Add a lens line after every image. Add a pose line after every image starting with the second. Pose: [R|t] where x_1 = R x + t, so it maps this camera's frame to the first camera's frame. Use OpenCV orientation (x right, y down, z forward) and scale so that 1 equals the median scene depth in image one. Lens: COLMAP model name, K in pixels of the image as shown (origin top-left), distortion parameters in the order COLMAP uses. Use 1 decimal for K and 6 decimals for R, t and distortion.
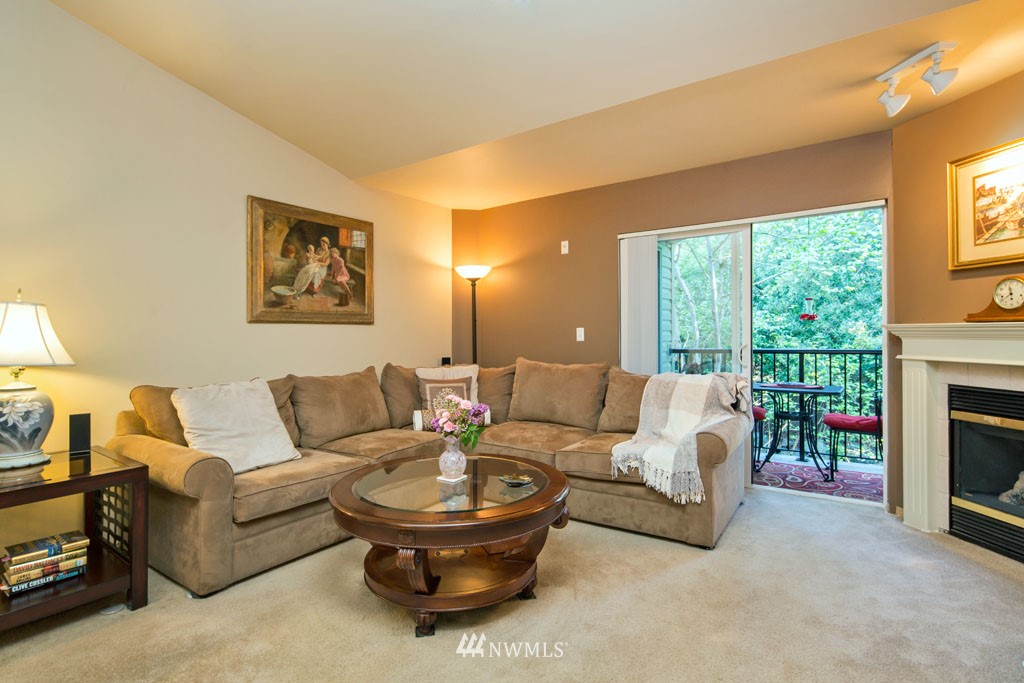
lens RADIAL K [[503.7, 0, 512.2], [0, 503.7, 338.7], [0, 0, 1]] dist [-0.002175, -0.000120]
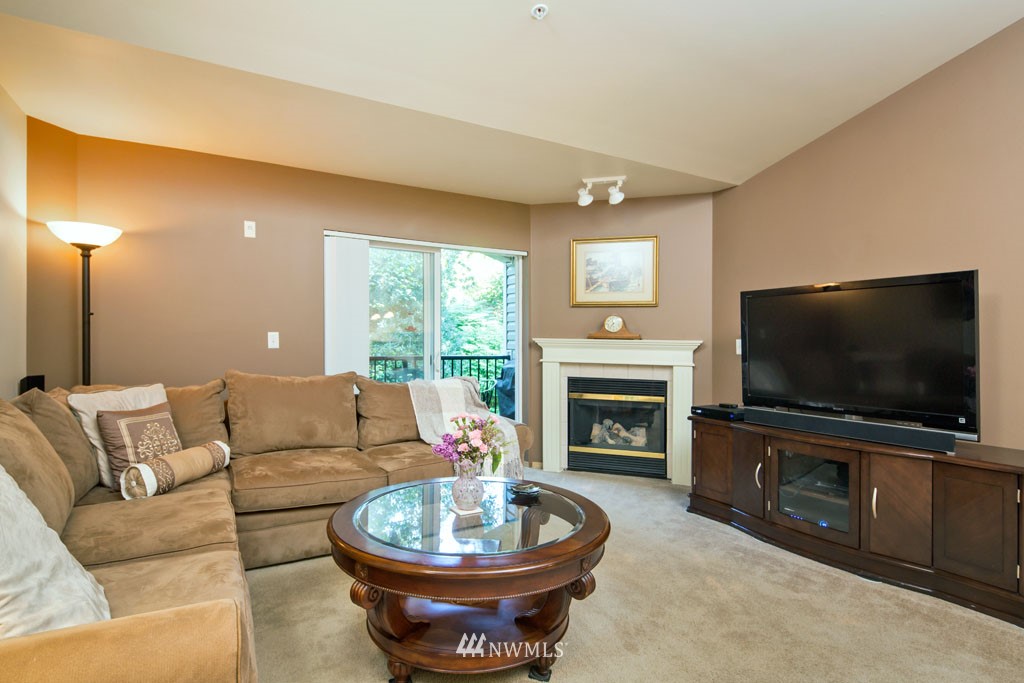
lens RADIAL K [[503.7, 0, 511.9], [0, 503.7, 346.4], [0, 0, 1]] dist [-0.002175, -0.000120]
pose [[0.450607, 0.009908, 0.892667, -0.608700], [-0.009601, 0.999934, -0.006252, 0.004745], [-0.892671, -0.005754, 0.450673, 0.405806]]
